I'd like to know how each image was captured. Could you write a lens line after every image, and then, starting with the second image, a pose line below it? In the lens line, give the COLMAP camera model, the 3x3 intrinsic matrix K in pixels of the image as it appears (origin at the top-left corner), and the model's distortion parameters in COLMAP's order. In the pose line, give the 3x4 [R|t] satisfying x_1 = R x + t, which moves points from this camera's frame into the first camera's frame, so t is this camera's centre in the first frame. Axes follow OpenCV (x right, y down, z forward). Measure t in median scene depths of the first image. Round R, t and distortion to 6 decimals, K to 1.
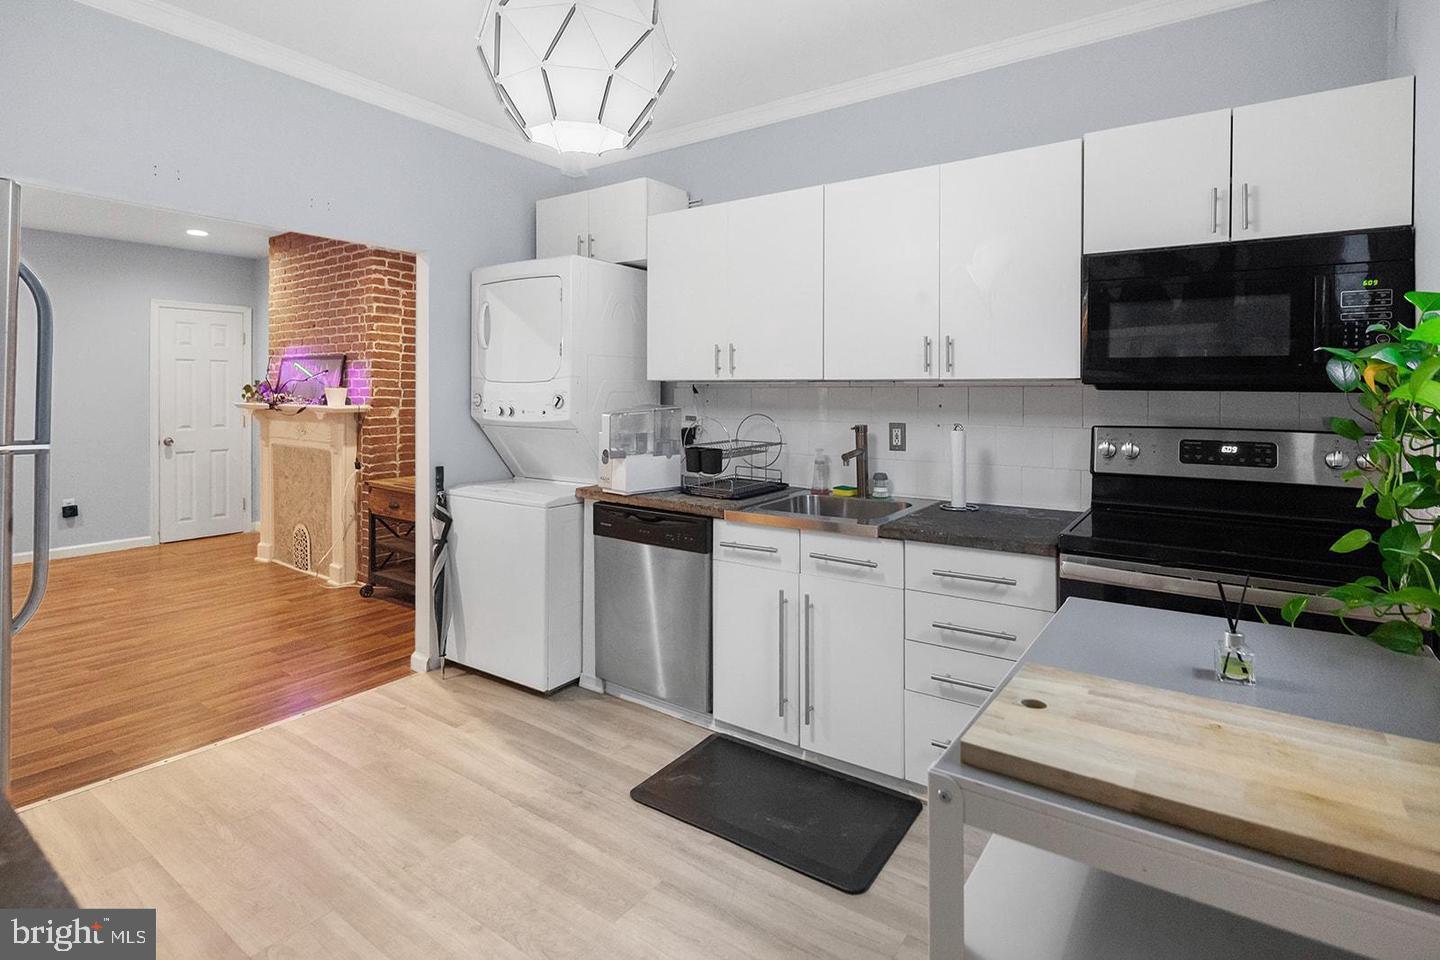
lens RADIAL K [[706.0, 0, 724.6], [0, 706.0, 399.1], [0, 0, 1]] dist [-0.003121, 0.000299]
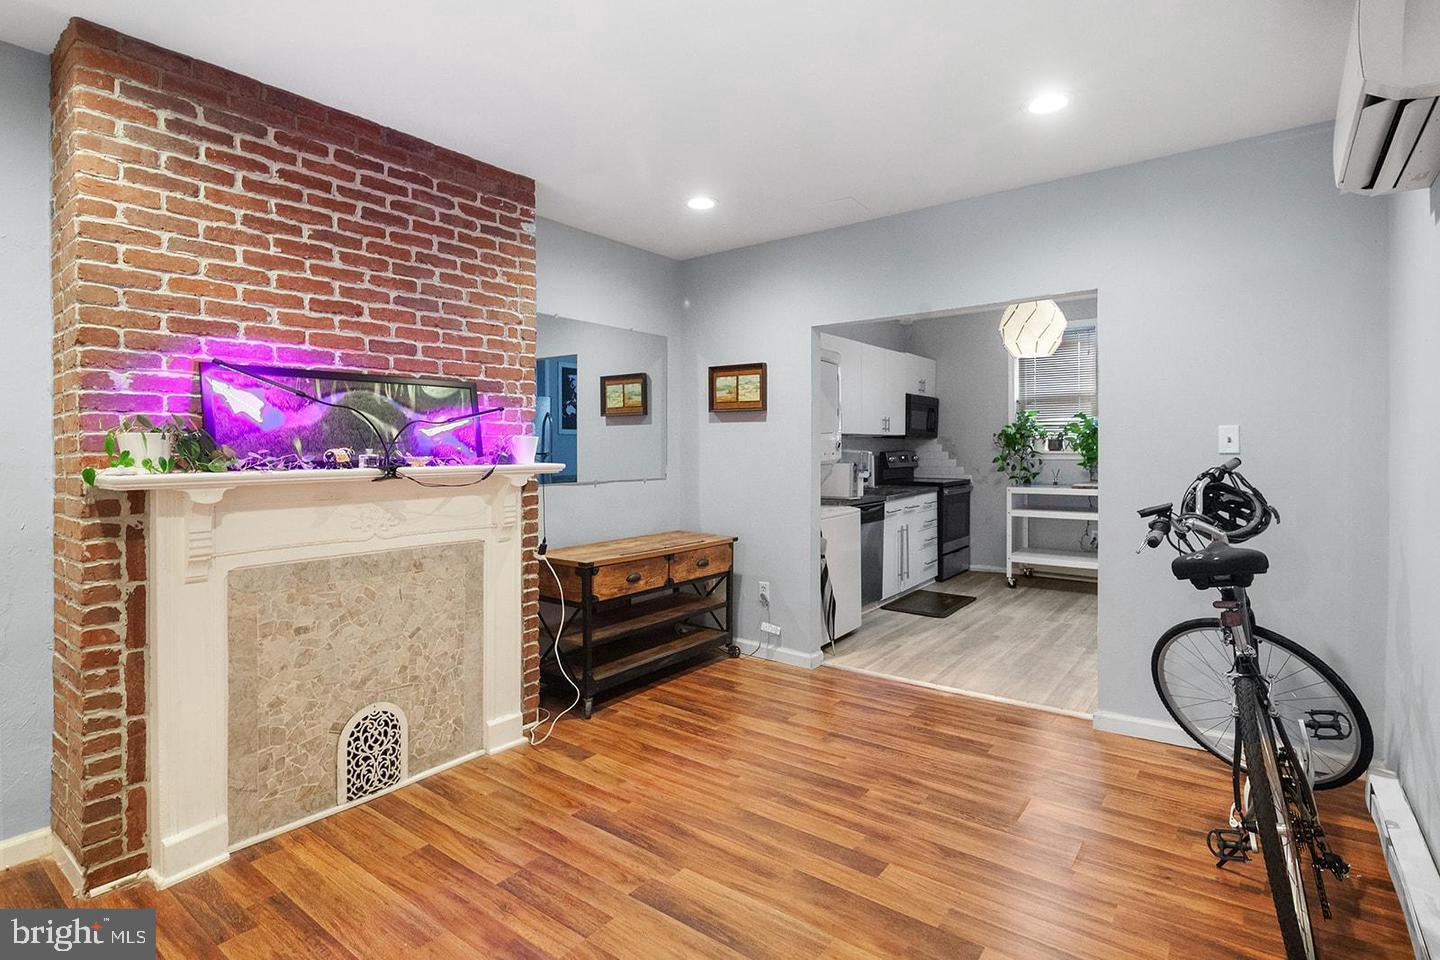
lens RADIAL K [[706.0, 0, 731.8], [0, 706.0, 440.1], [0, 0, 1]] dist [-0.003121, 0.000299]
pose [[0.028499, -0.005936, 0.999576, -2.226303], [0.007321, 0.999957, 0.005730, -0.027600], [-0.999567, 0.007154, 0.028541, 1.473809]]
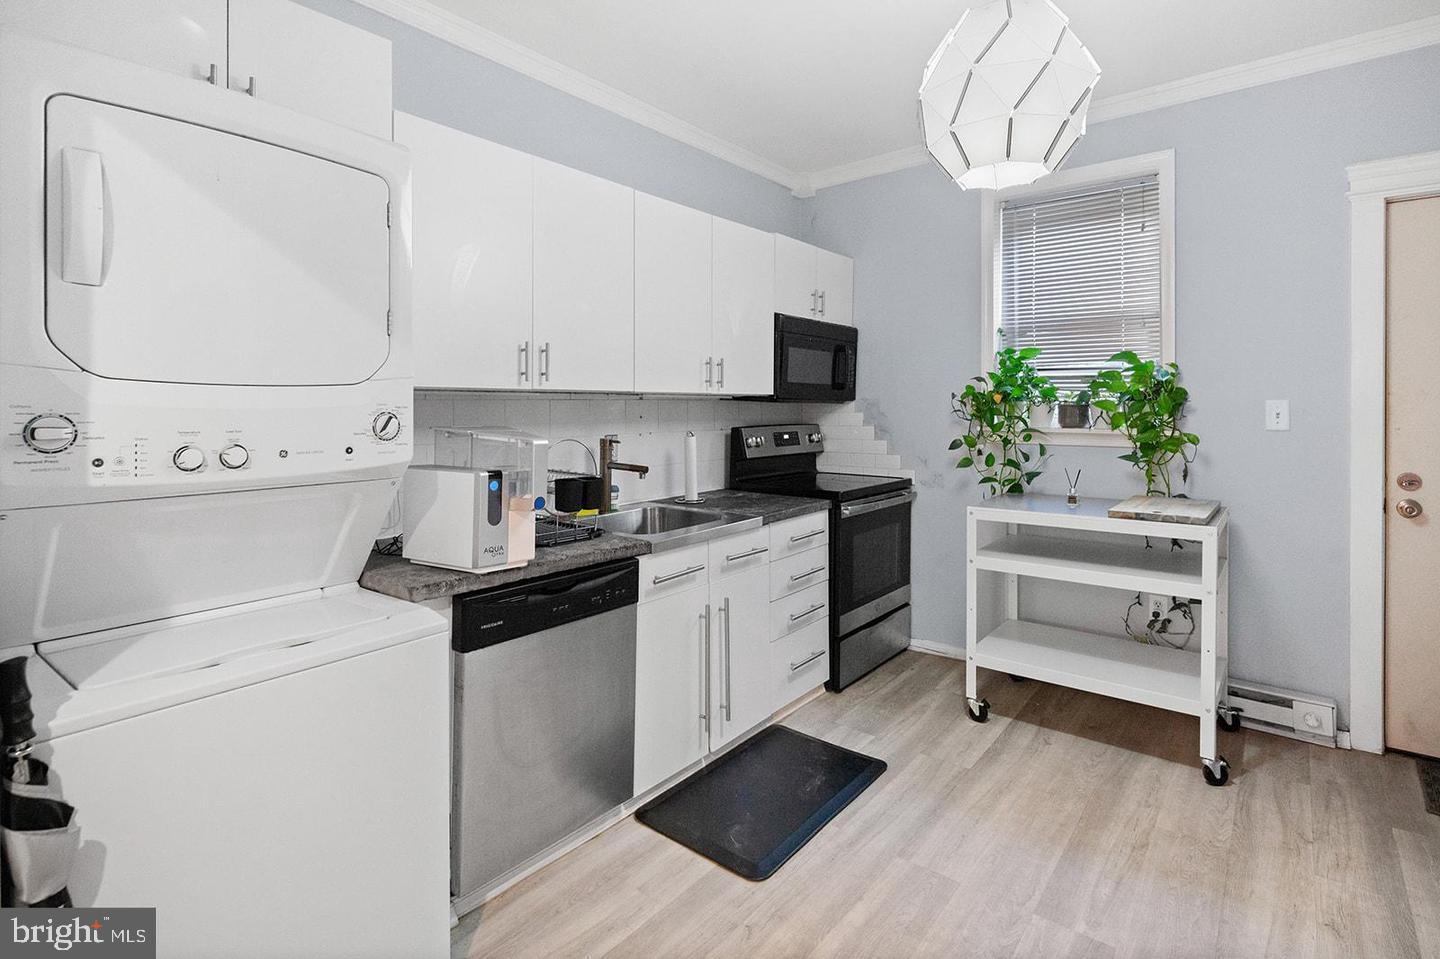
lens RADIAL K [[706.0, 0, 725.3], [0, 706.0, 398.0], [0, 0, 1]] dist [-0.003121, 0.000299]
pose [[0.064004, 0.001143, 0.997949, -0.902524], [0.004021, 0.999991, -0.001403, -0.019304], [-0.997942, 0.004103, 0.063999, 0.900542]]
